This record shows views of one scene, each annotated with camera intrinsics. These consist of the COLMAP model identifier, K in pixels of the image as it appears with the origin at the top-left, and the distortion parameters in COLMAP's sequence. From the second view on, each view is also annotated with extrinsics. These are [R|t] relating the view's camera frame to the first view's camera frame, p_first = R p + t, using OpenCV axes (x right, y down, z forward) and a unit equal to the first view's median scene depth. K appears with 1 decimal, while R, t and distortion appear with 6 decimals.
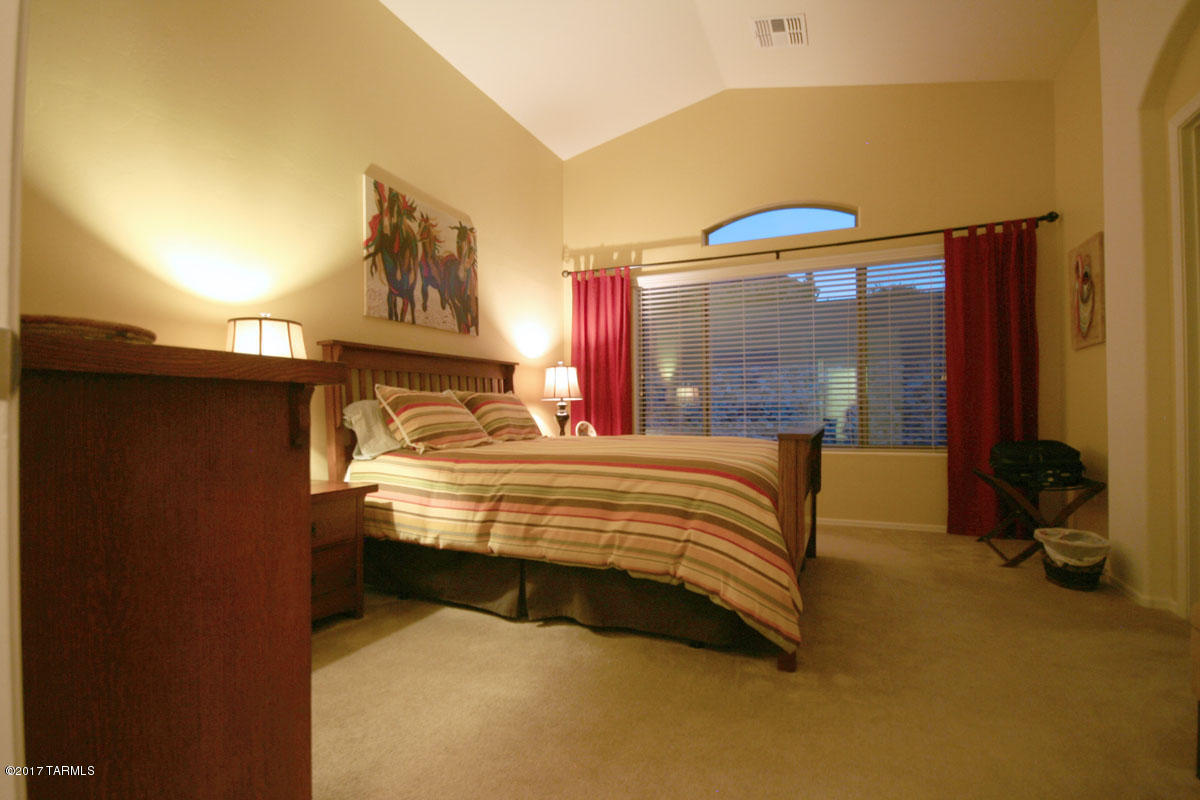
lens RADIAL K [[566.8, 0, 600.0], [0, 566.8, 400.0], [0, 0, 1]] dist [-0.000966, -0.000514]
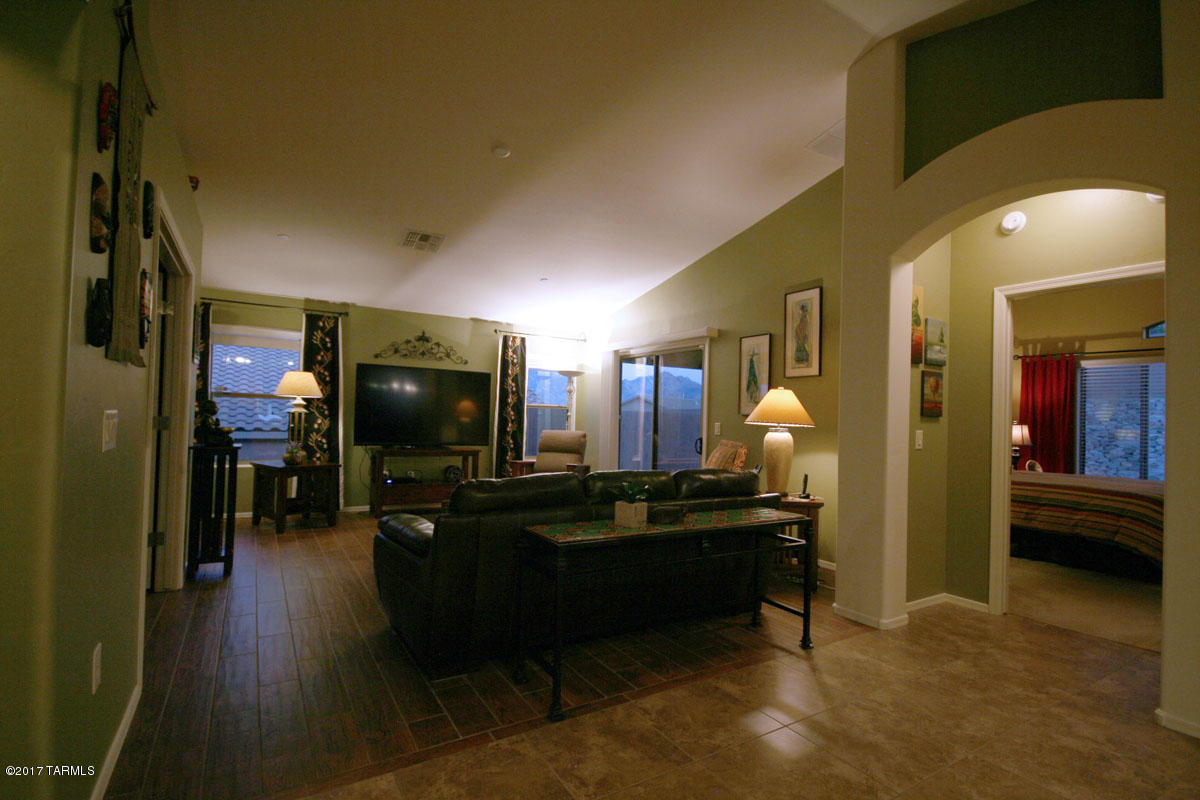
lens RADIAL K [[566.8, 0, 600.0], [0, 566.8, 400.0], [0, 0, 1]] dist [-0.000966, -0.000514]
pose [[0.820184, 0.013518, -0.571941, -0.107684], [-0.023917, 0.999657, -0.010671, -0.075705], [0.571600, 0.022431, 0.820226, -0.833119]]
